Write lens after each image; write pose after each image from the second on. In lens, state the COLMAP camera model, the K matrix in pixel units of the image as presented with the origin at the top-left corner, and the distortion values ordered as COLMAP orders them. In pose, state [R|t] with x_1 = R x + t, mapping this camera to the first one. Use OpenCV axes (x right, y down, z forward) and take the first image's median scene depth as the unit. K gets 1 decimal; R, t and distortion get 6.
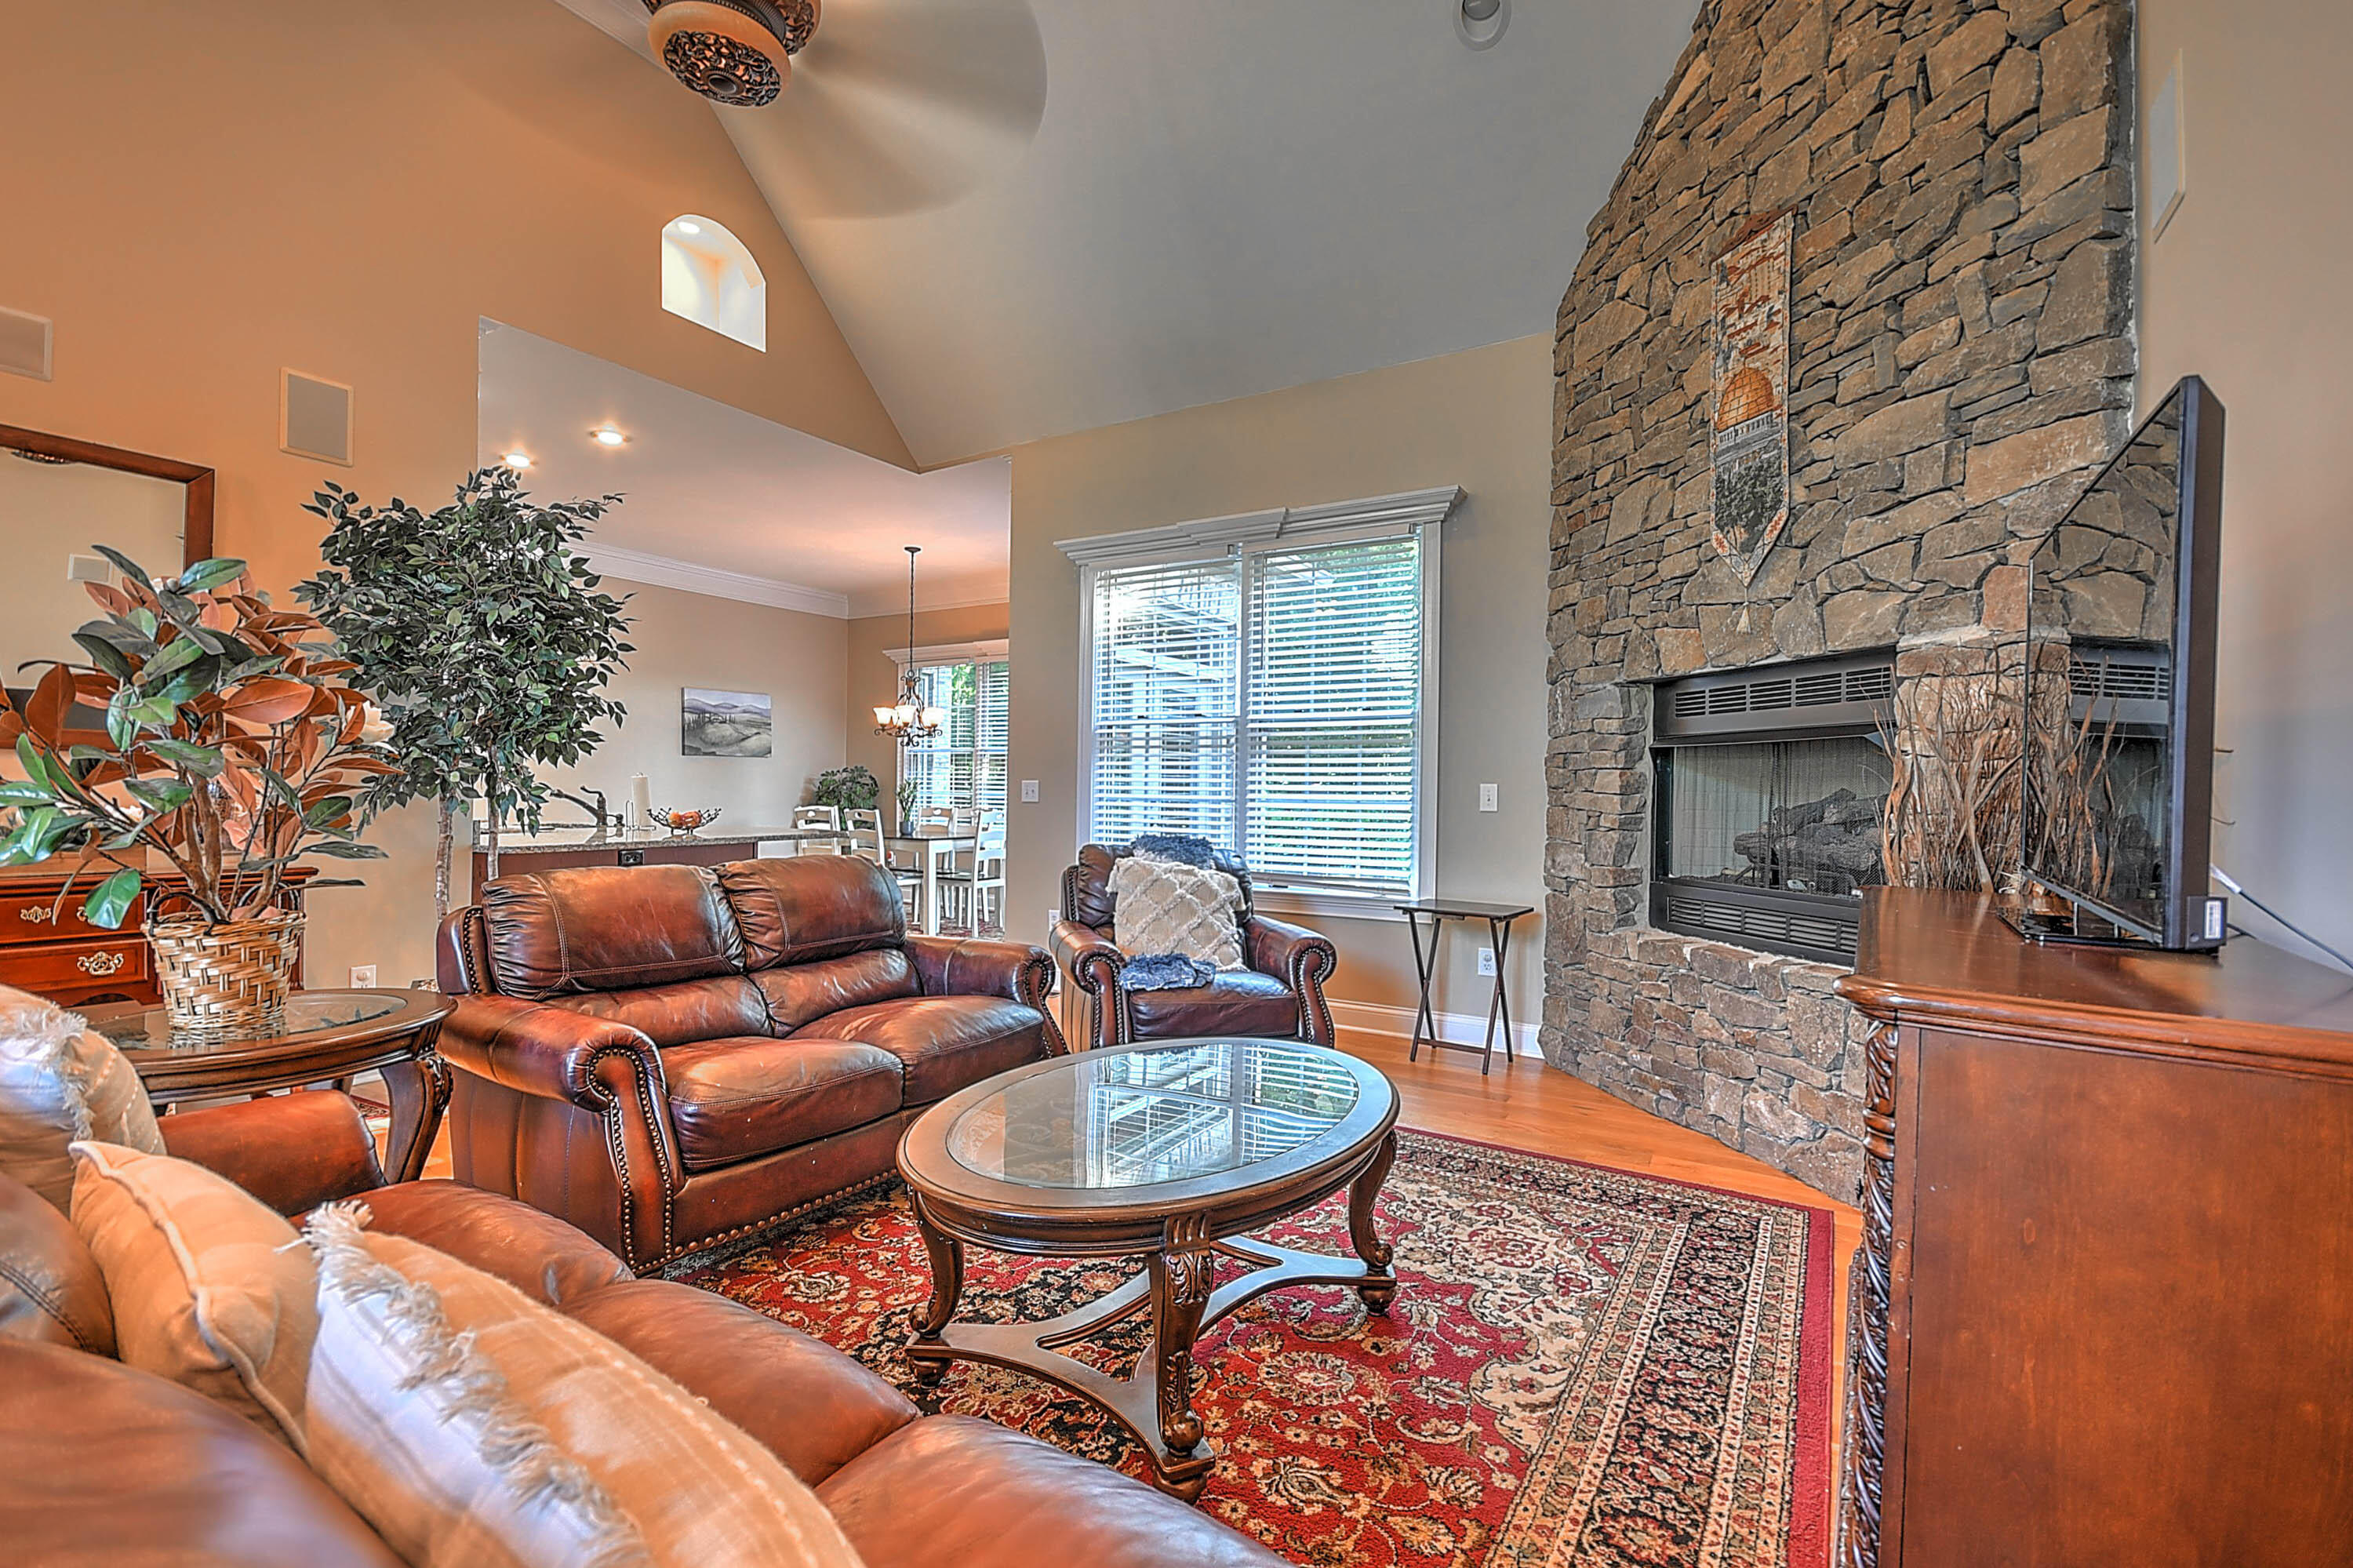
lens RADIAL K [[1024.0, 0, 1166.2], [0, 1024.0, 799.1], [0, 0, 1]] dist [0.018434, -0.008407]
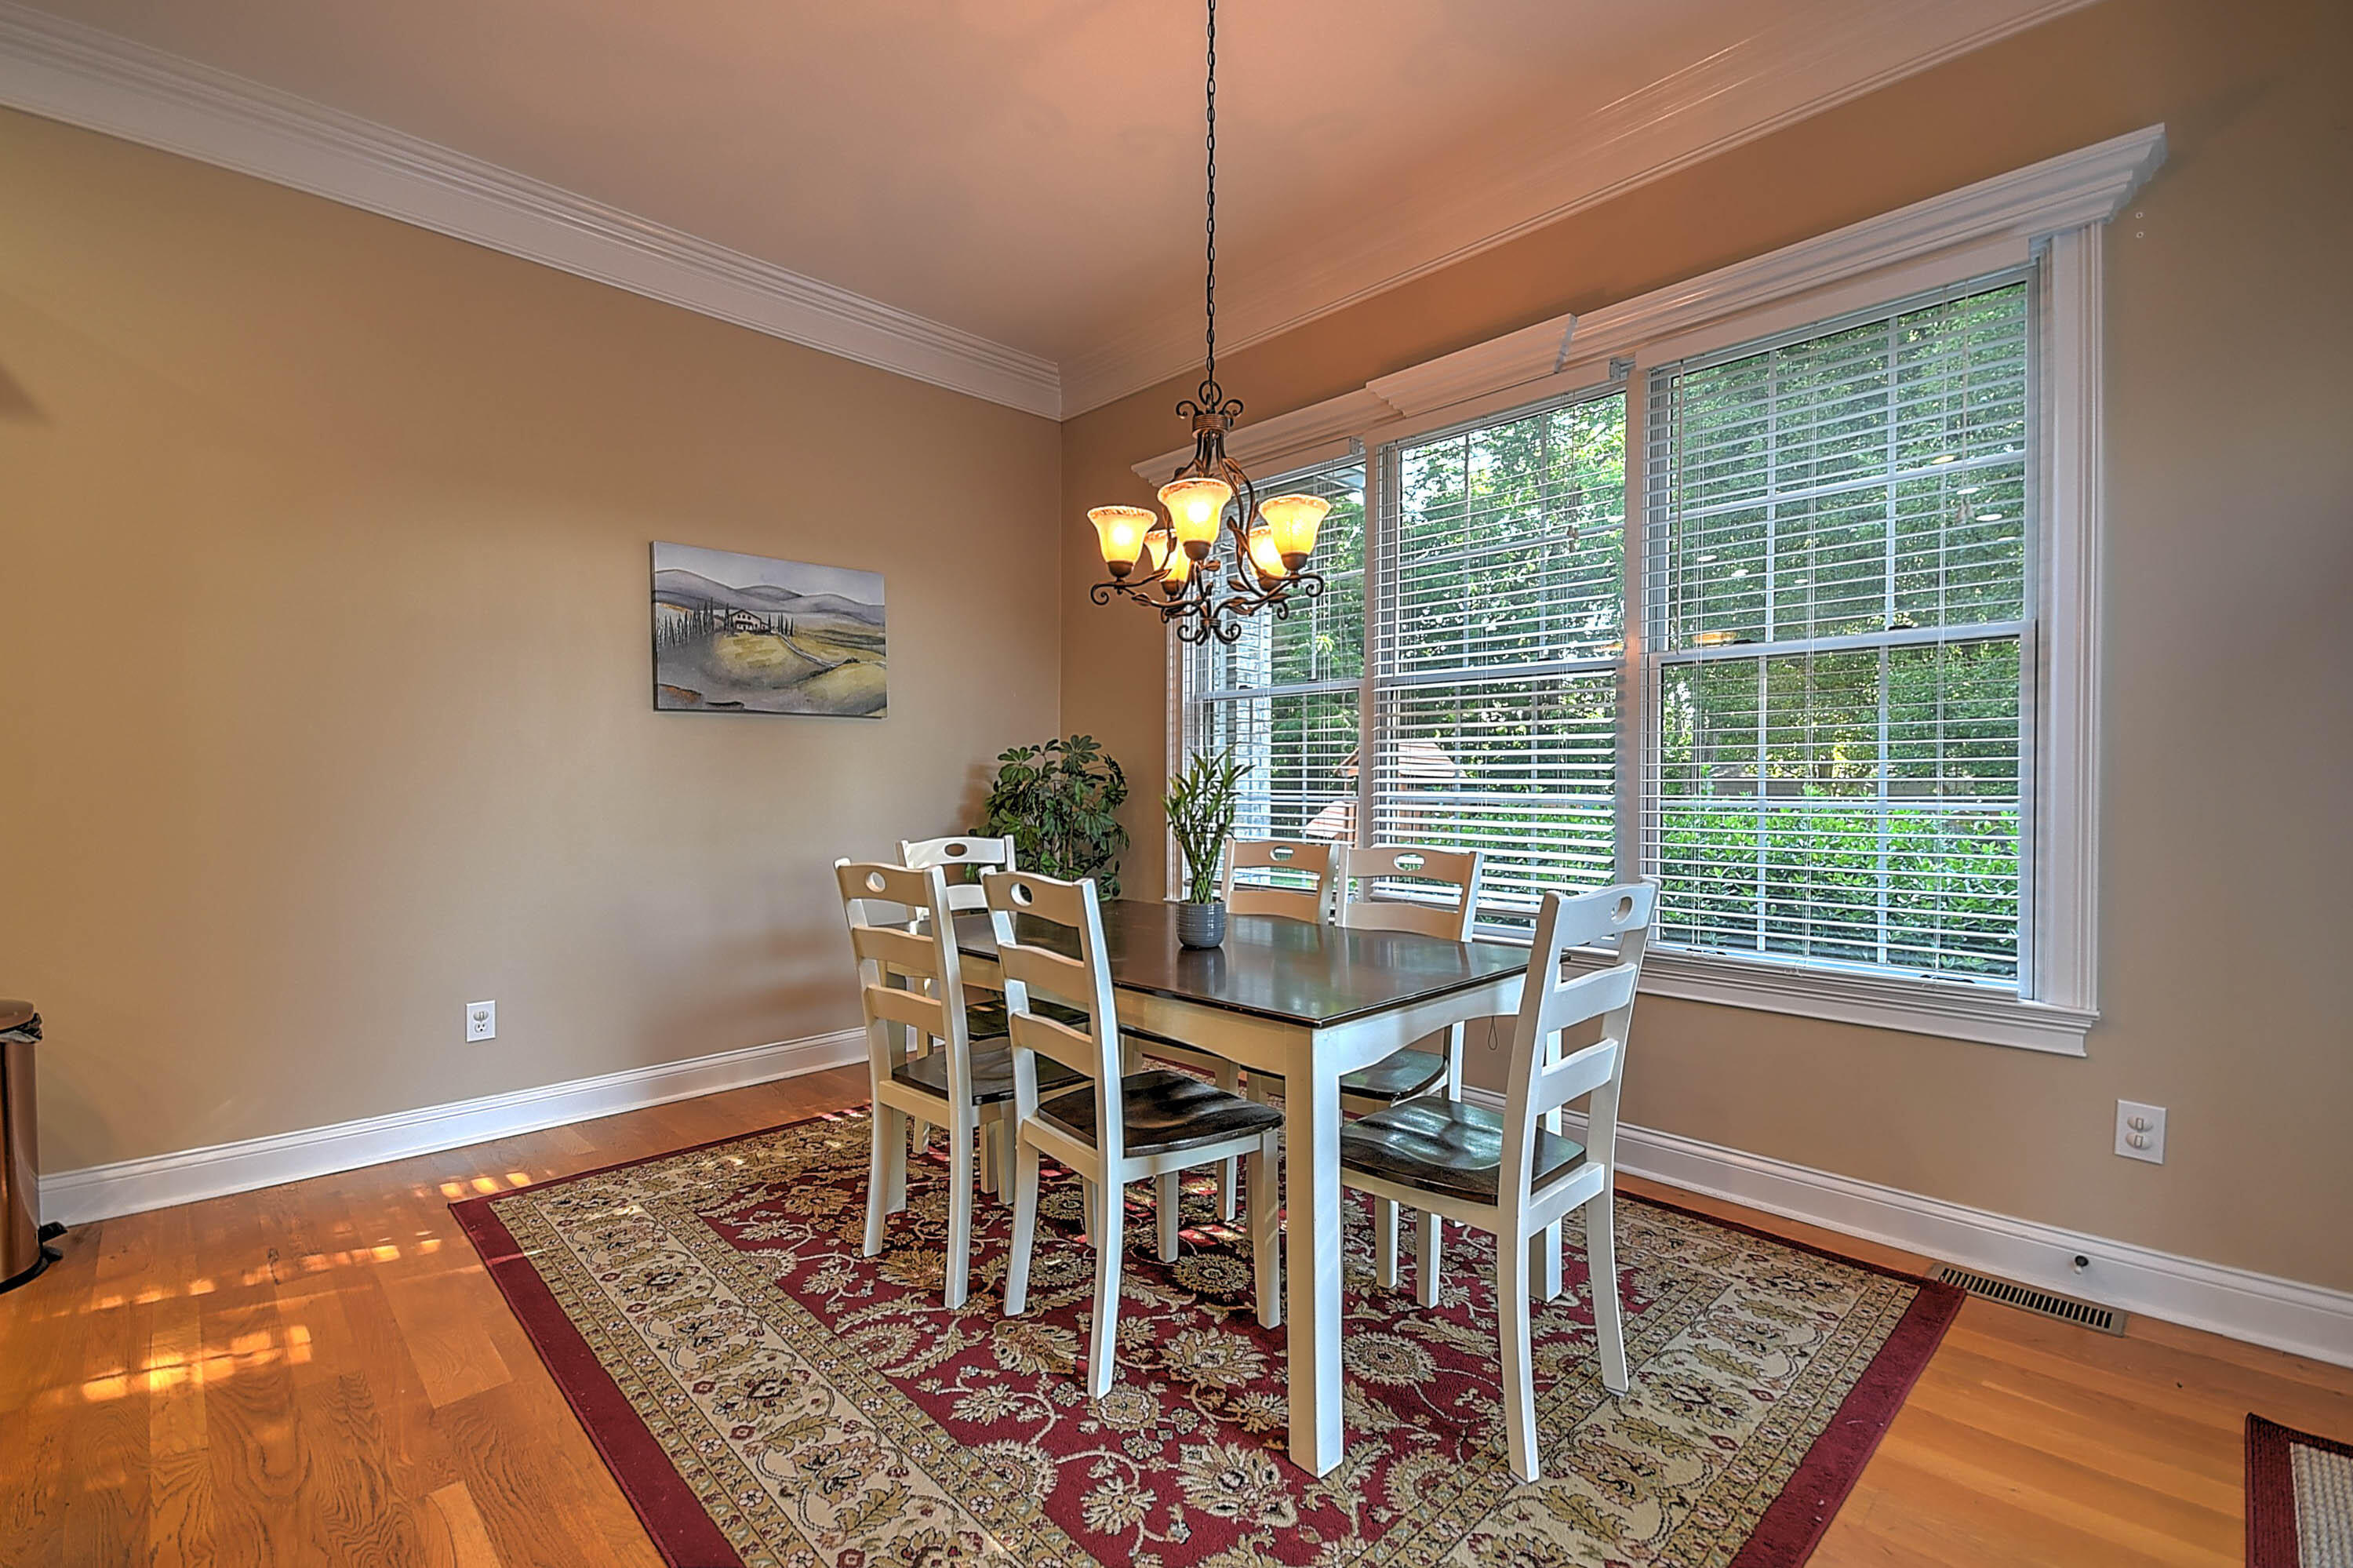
lens RADIAL K [[1024.0, 0, 1179.7], [0, 1024.0, 795.7], [0, 0, 1]] dist [0.018434, -0.008407]
pose [[0.970127, -0.010060, -0.242391, -0.169566], [0.010268, 0.999947, -0.000405, -0.006737], [0.242382, -0.002096, 0.970179, 0.645669]]
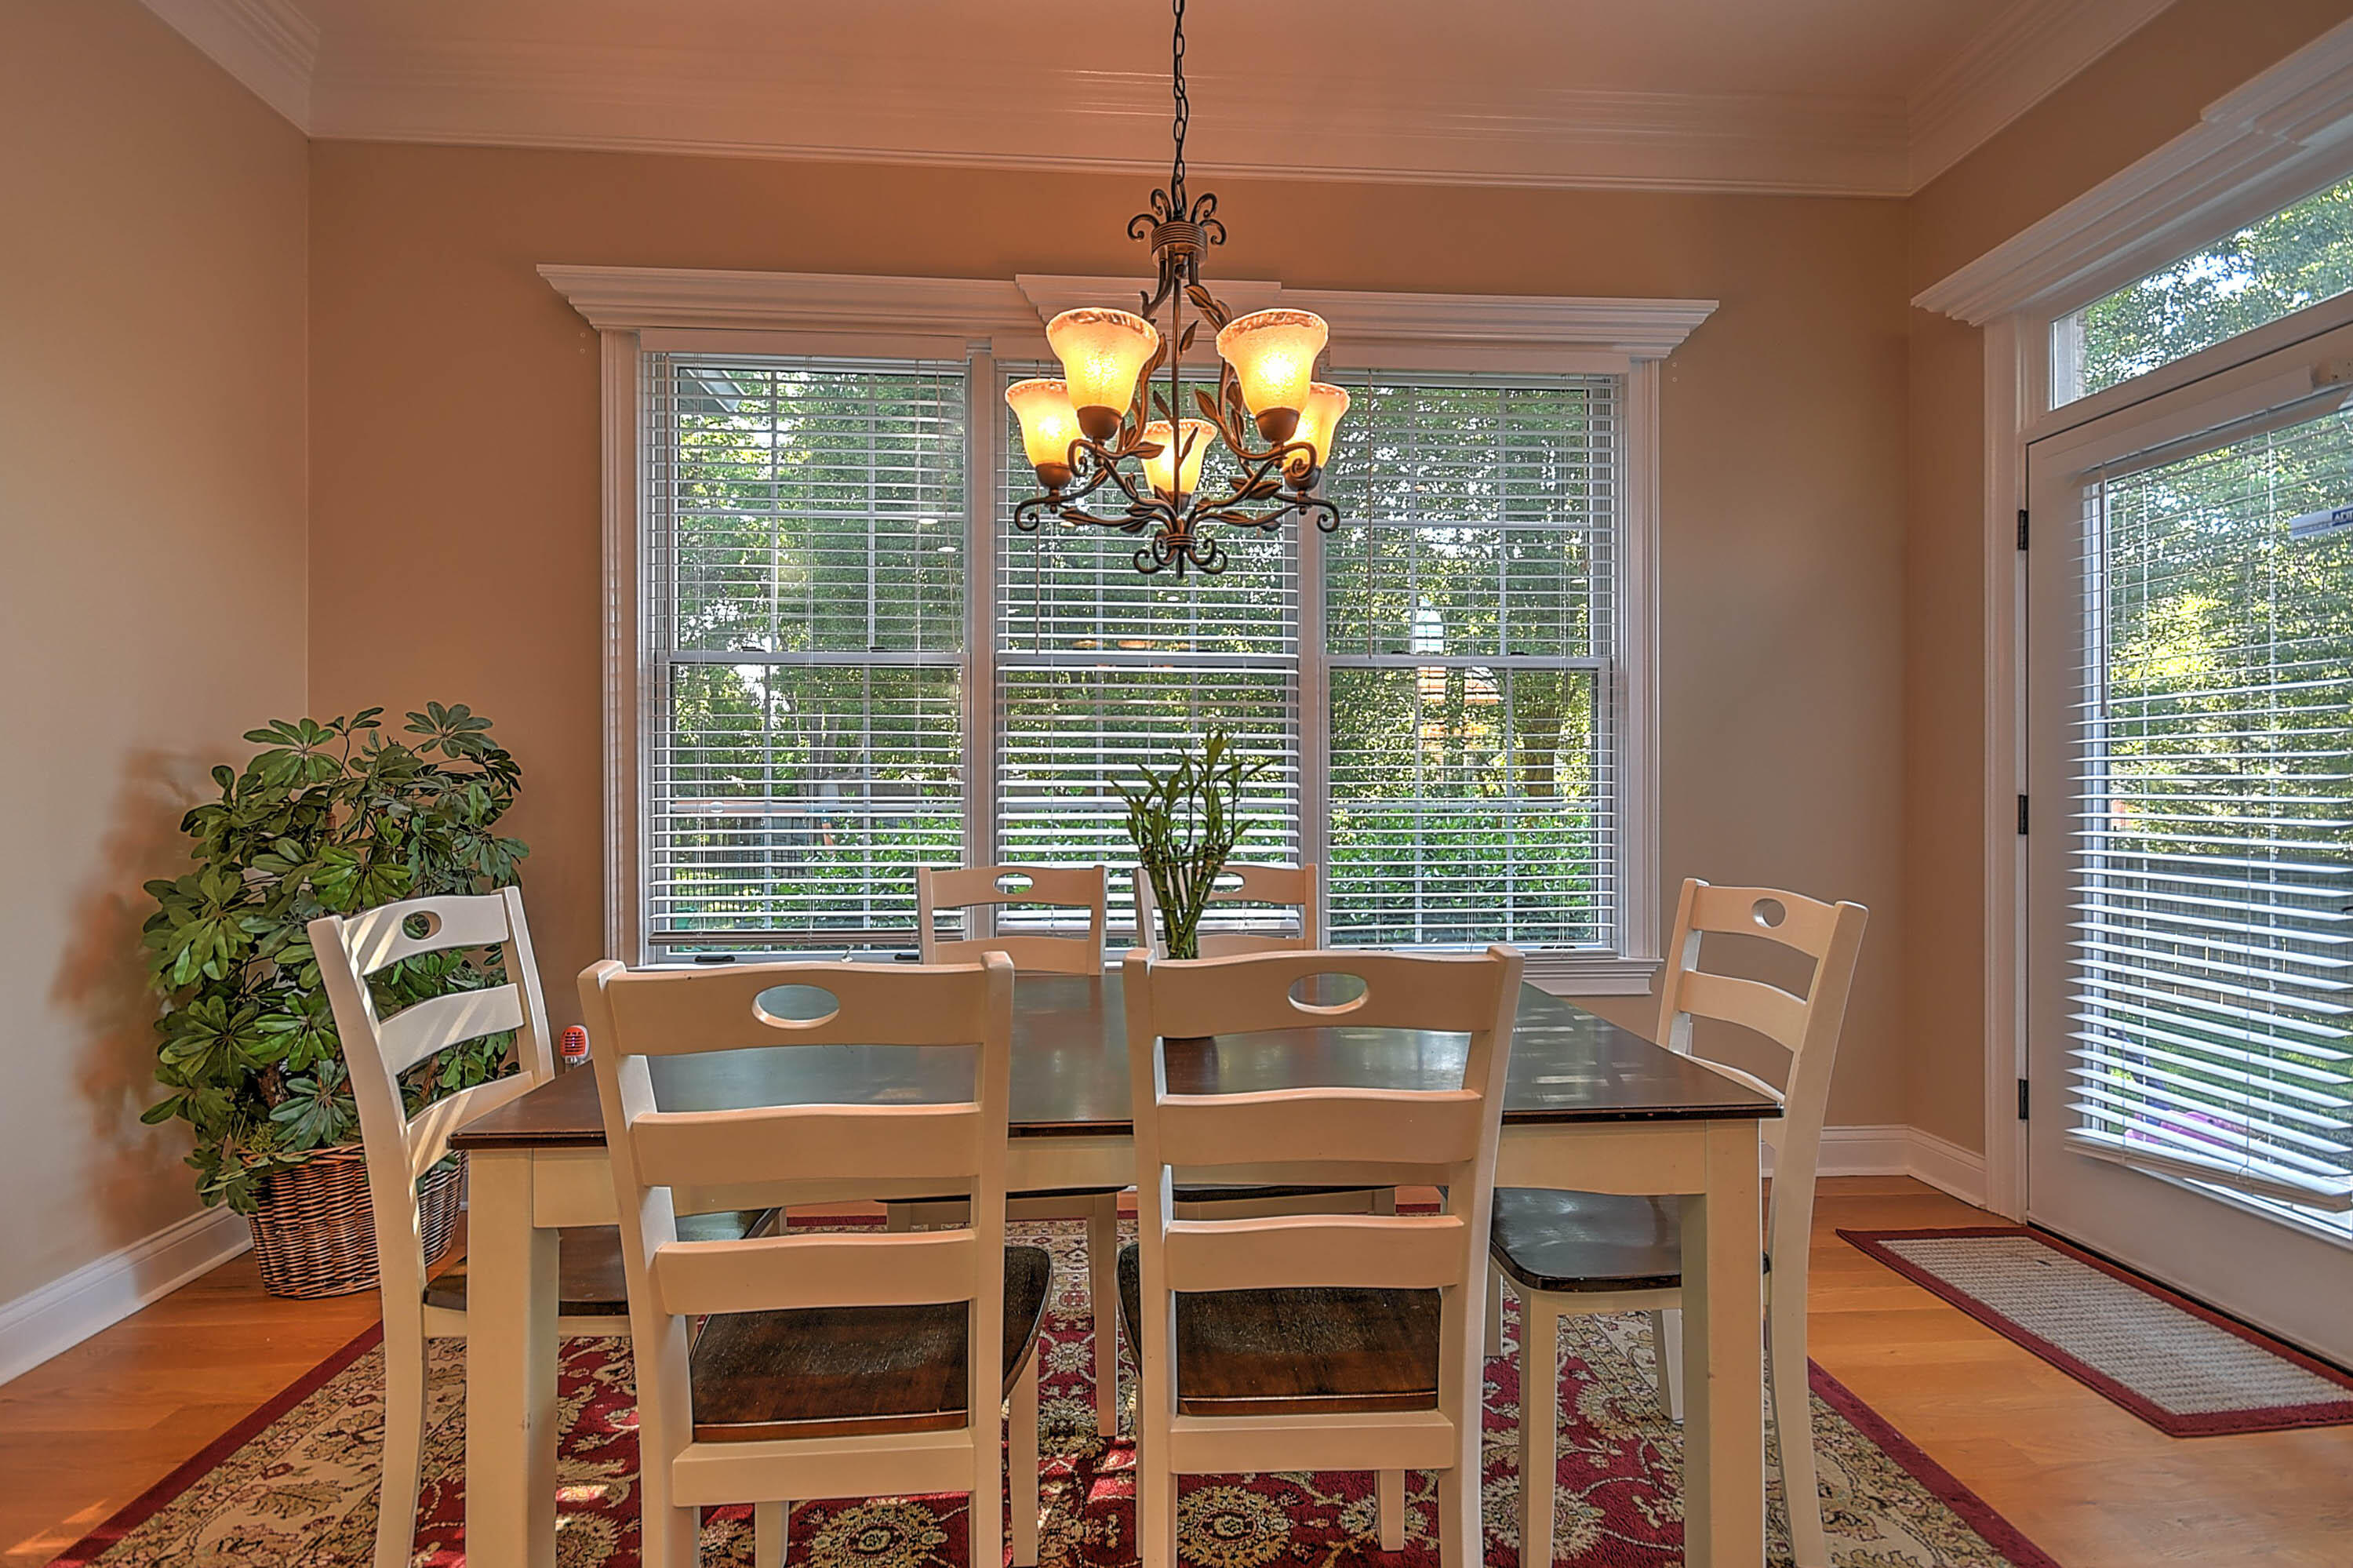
lens RADIAL K [[1024.0, 0, 1174.5], [0, 1024.0, 786.0], [0, 0, 1]] dist [0.018434, -0.008407]
pose [[0.812379, -0.011460, 0.583017, -0.327681], [0.018511, 0.999810, -0.006141, -0.008330], [-0.582836, 0.015781, 0.812437, 0.761195]]
